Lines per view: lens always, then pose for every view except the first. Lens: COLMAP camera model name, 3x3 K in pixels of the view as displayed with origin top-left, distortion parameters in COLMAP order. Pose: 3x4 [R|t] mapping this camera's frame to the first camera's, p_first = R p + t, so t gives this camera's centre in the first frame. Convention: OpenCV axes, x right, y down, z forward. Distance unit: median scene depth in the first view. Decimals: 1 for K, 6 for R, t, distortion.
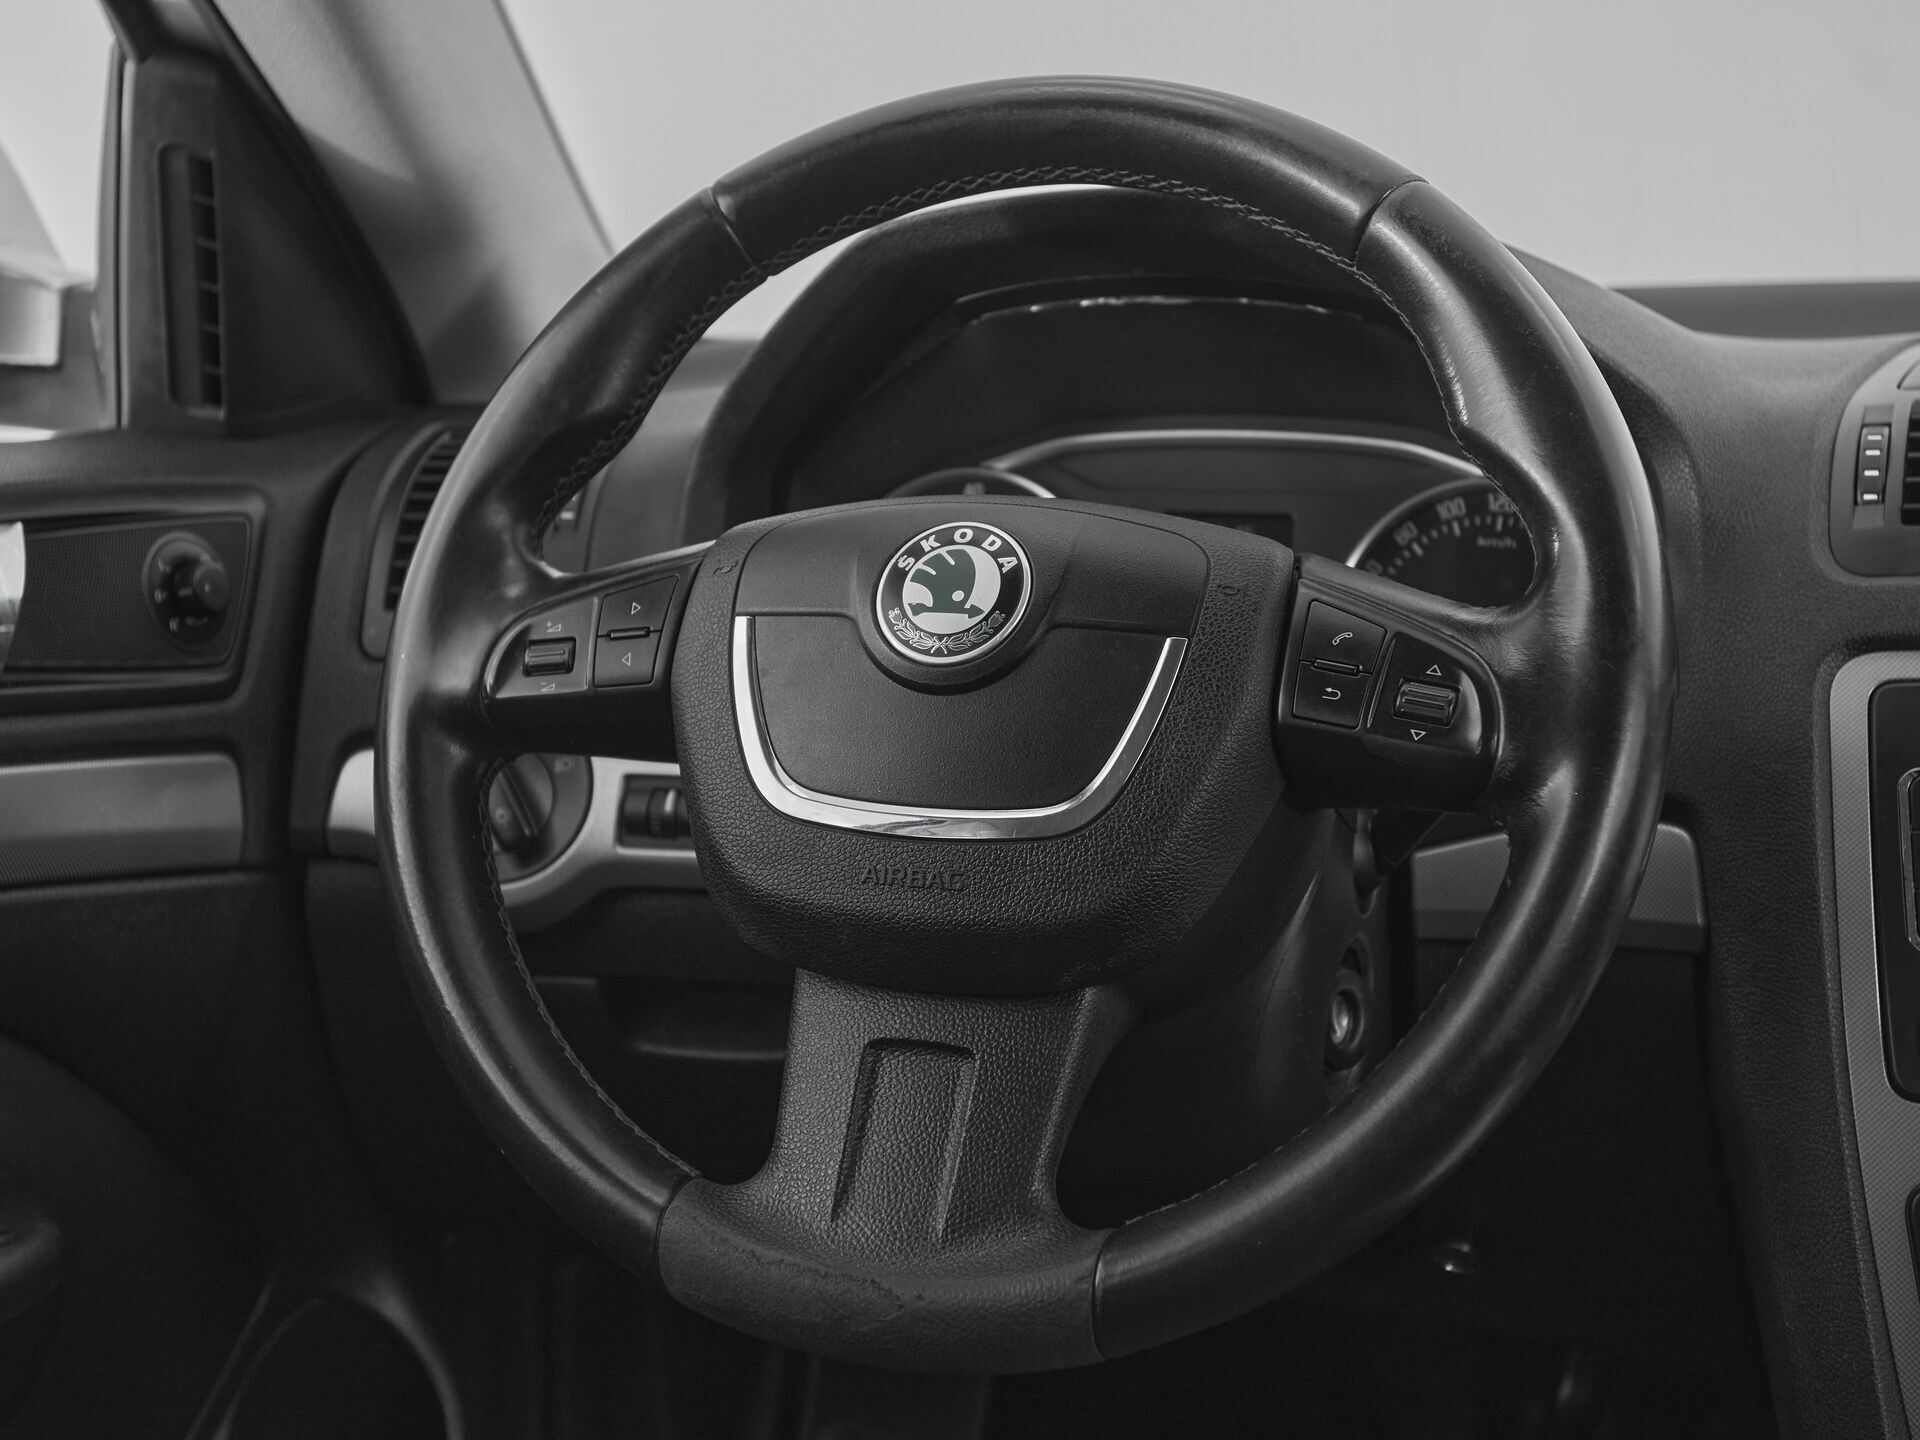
lens RADIAL K [[2897.2, 0, 960.0], [0, 2897.2, 720.0], [0, 0, 1]] dist [0.014563, 0.000475]
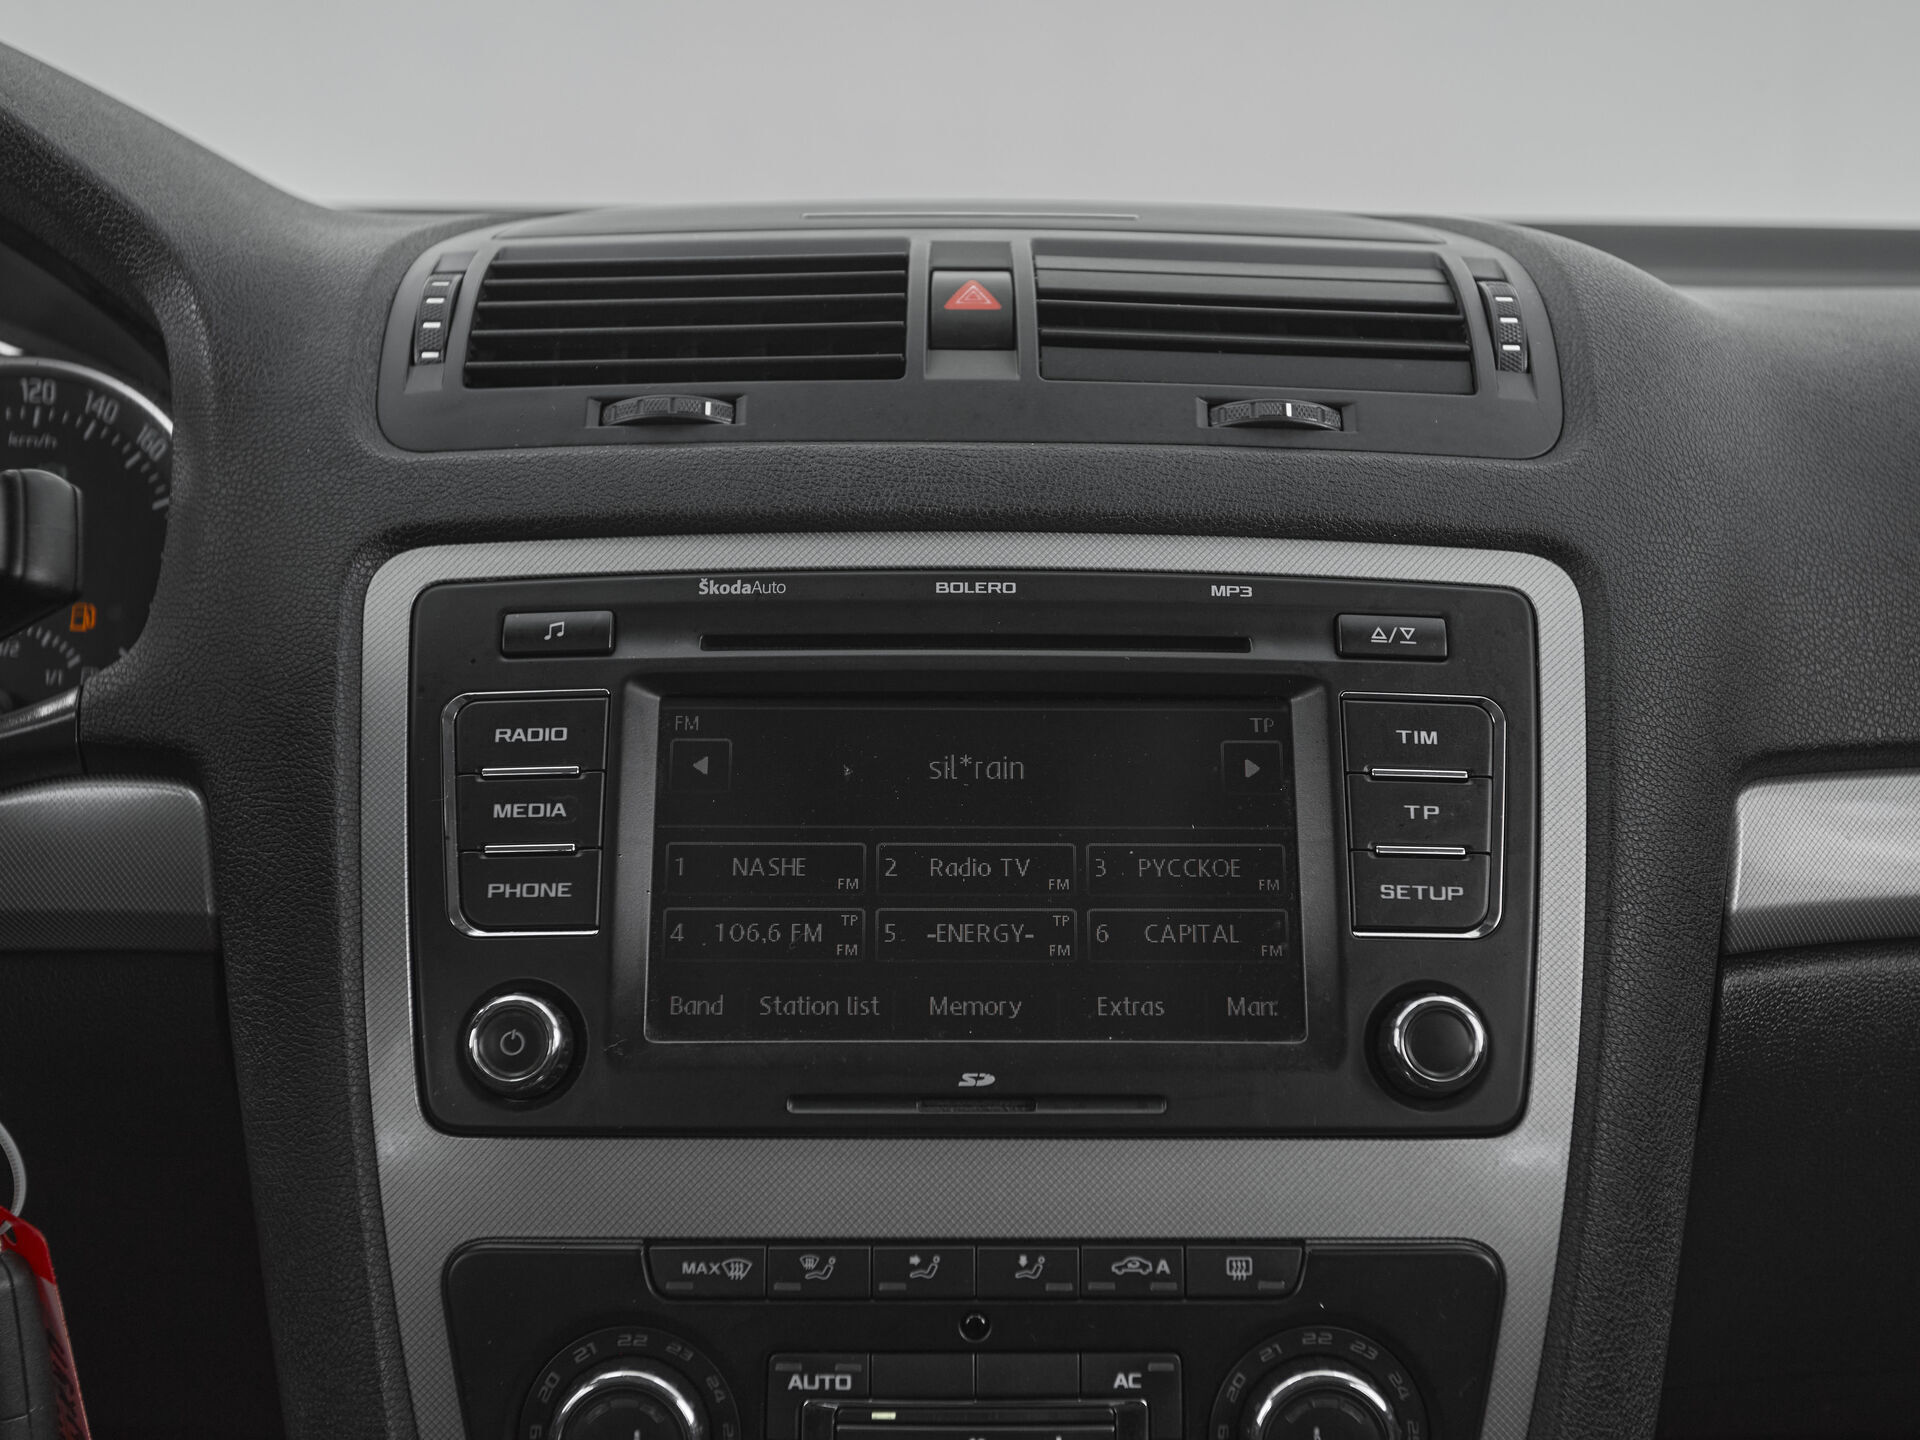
lens RADIAL K [[2345.3, 0, 960.0], [0, 2345.3, 720.0], [0, 0, 1]] dist [0.011871, -0.001049]
pose [[0.938769, -0.024434, 0.343680, 0.238206], [0.029092, 0.999541, -0.008403, 0.032460], [-0.343317, 0.017887, 0.939049, 0.373943]]
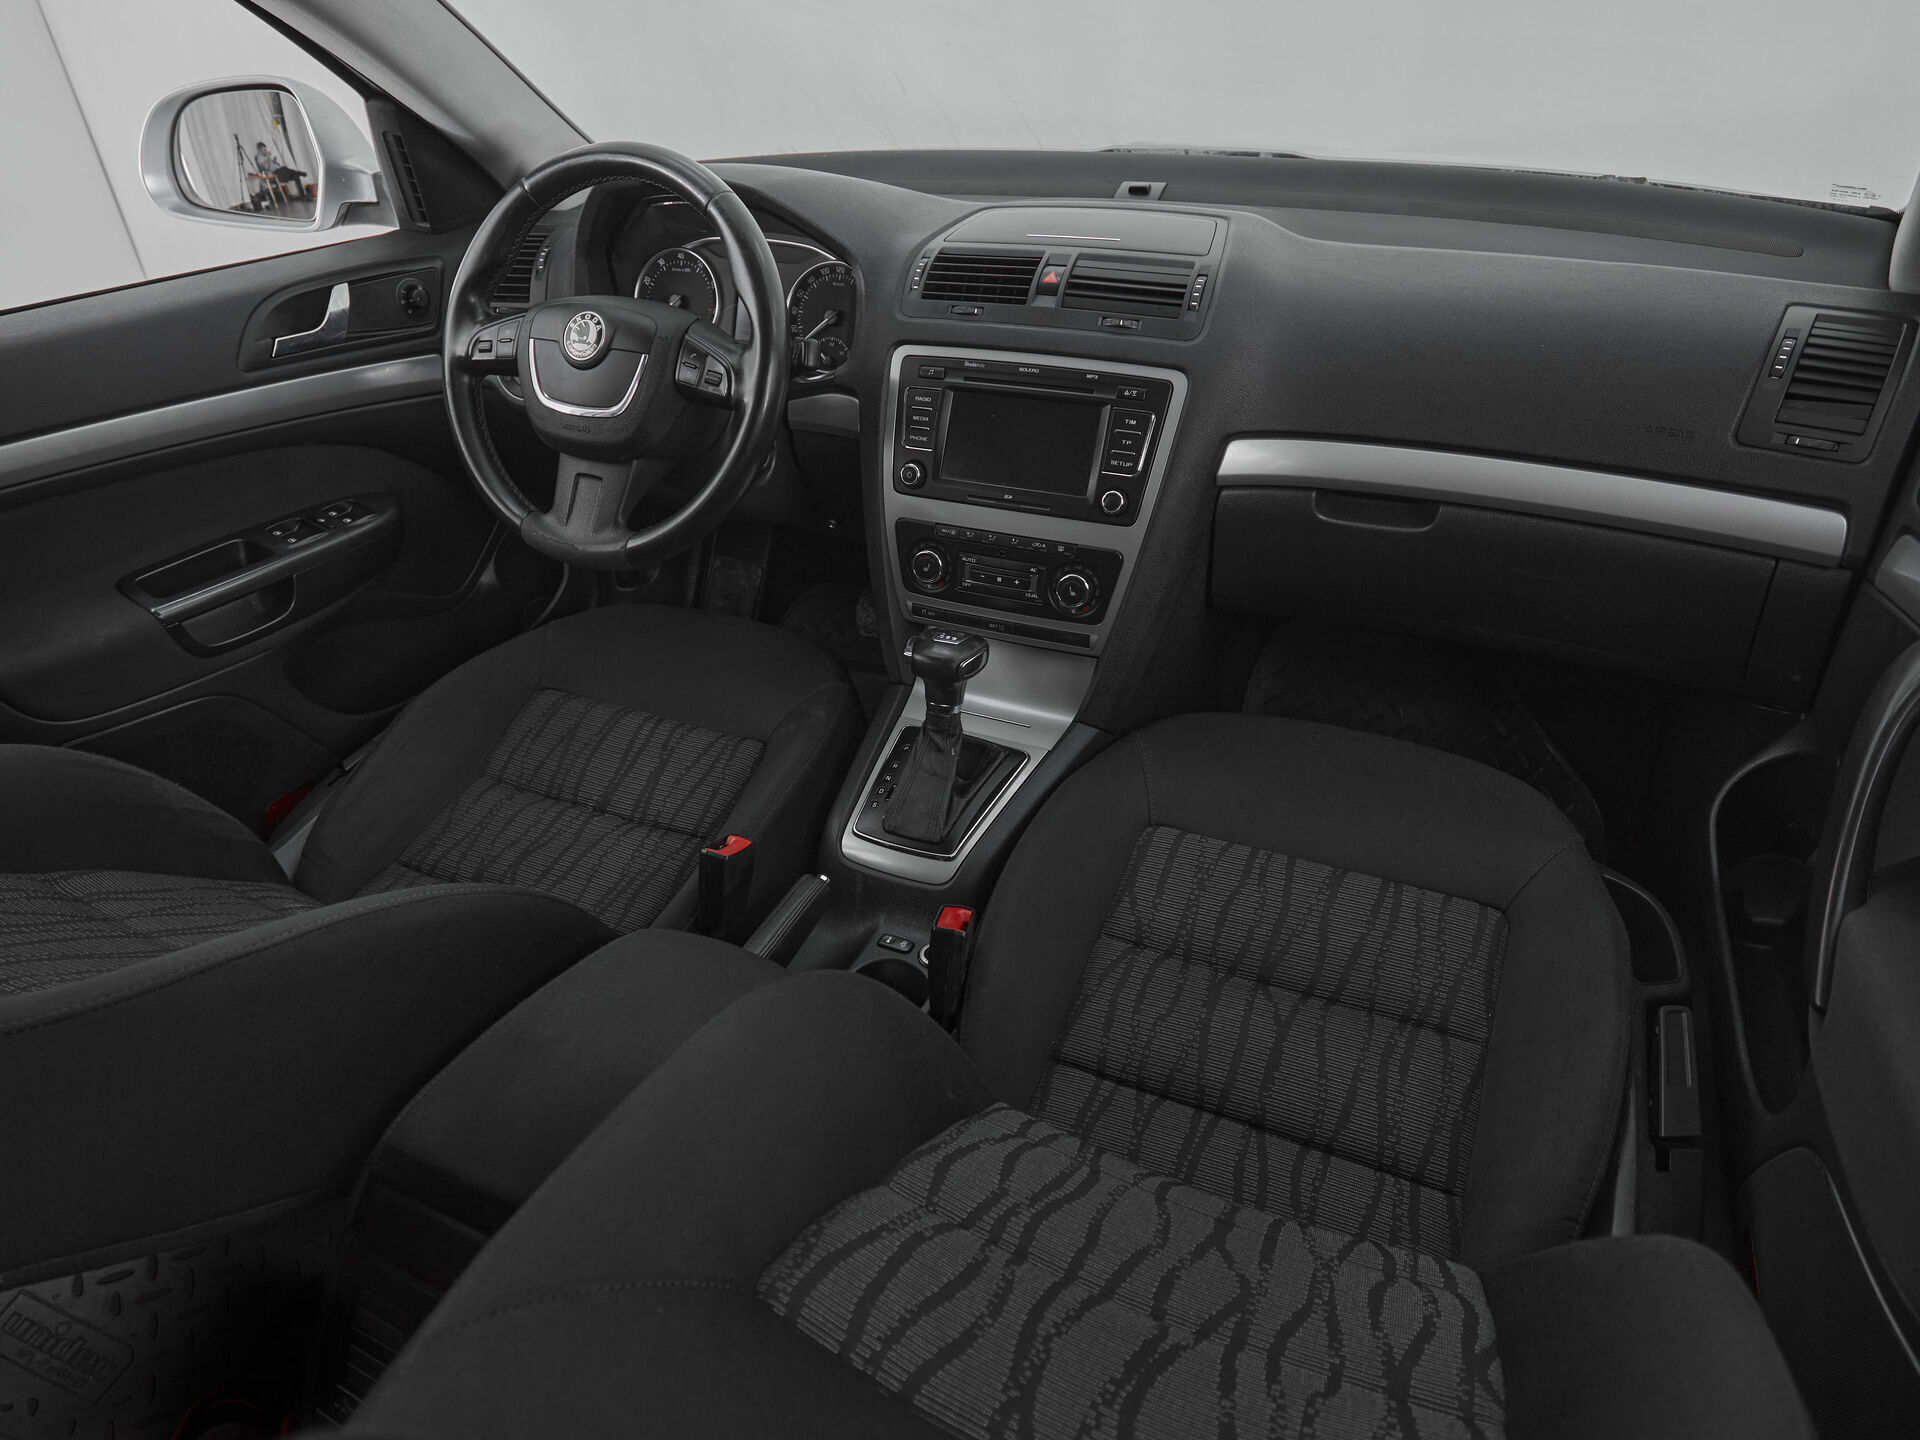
lens RADIAL K [[1214.7, 0, 902.3], [0, 1214.7, 764.7], [0, 0, 1]] dist [0.005871, -0.001976]
pose [[0.994529, 0.044405, -0.094557, 0.462878], [0.000489, 0.903170, 0.429283, -0.179463], [0.104464, -0.426981, 0.898207, -0.368738]]
